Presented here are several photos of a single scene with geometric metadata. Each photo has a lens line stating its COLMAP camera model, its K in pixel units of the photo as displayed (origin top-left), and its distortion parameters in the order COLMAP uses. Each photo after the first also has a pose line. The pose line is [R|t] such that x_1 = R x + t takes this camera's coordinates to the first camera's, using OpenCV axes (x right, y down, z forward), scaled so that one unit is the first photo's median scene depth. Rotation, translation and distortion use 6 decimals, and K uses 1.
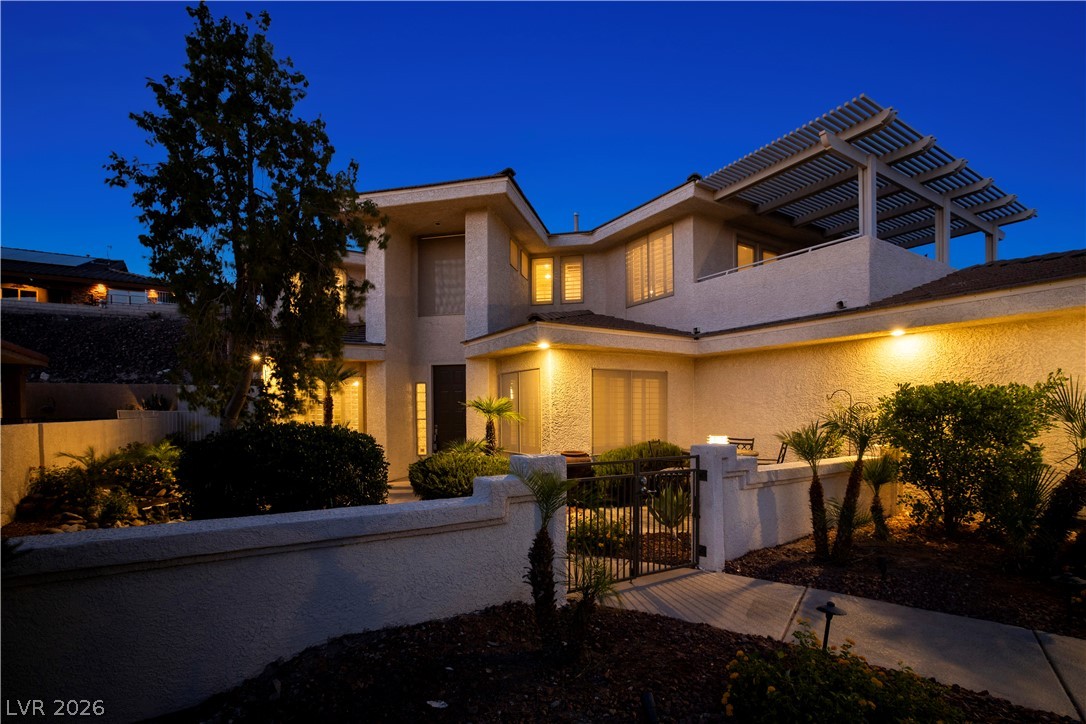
lens RADIAL K [[464.2, 0, 548.2], [0, 464.2, 403.4], [0, 0, 1]] dist [-0.021442, 0.003050]
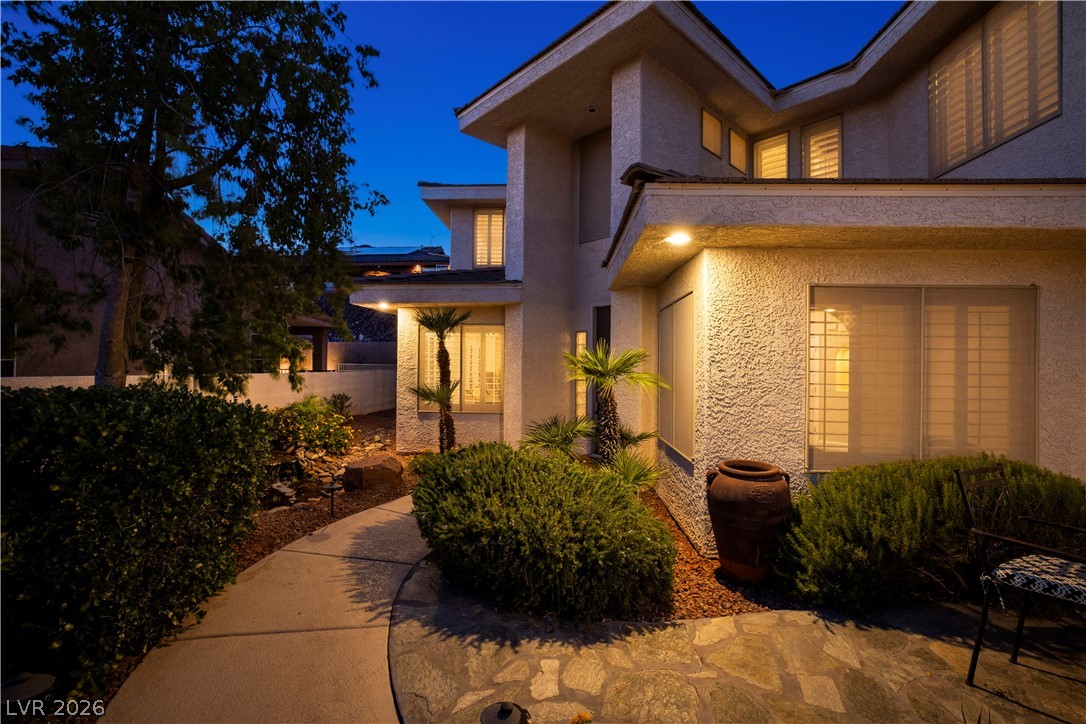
lens RADIAL K [[464.2, 0, 543.8], [0, 464.2, 354.7], [0, 0, 1]] dist [-0.021442, 0.003050]
pose [[0.833485, 0.003376, -0.552531, 0.101099], [-0.011661, 0.999866, -0.011480, 0.002727], [0.552419, 0.016011, 0.833413, 0.370593]]
